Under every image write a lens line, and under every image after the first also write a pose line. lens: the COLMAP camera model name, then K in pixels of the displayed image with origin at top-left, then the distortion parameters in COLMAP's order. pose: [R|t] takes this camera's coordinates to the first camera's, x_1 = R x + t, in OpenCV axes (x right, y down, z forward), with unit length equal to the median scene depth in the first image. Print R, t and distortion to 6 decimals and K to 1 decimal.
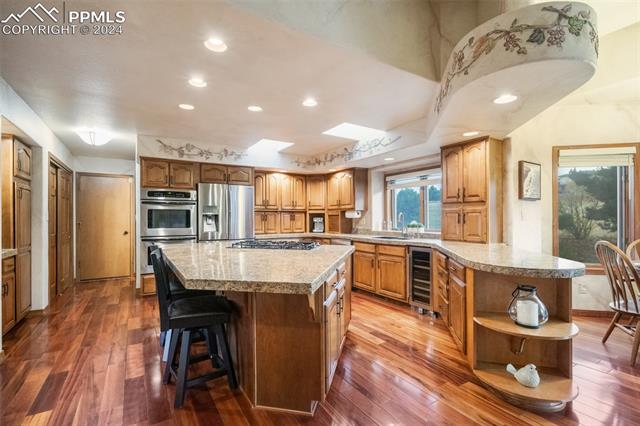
lens RADIAL K [[301.3, 0, 320.0], [0, 301.3, 213.0], [0, 0, 1]] dist [0.002023, 0.000317]
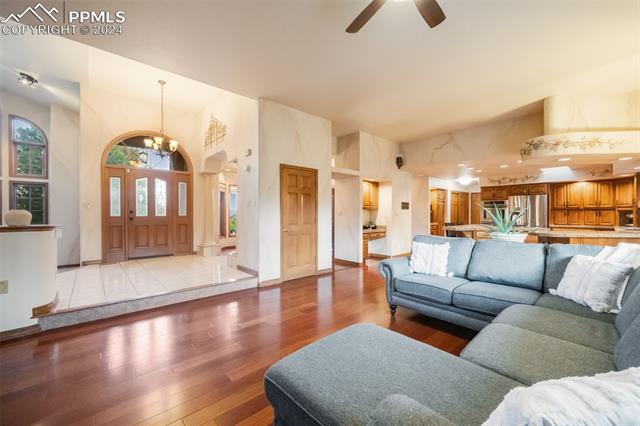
lens RADIAL K [[254.7, 0, 320.0], [0, 254.7, 213.0], [0, 0, 1]] dist [0.000228, 0.000043]
pose [[0.187678, -0.003853, -0.982223, 0.970263], [0.009576, 0.999952, -0.002093, 0.003240], [0.982184, -0.009013, 0.187706, -0.512621]]
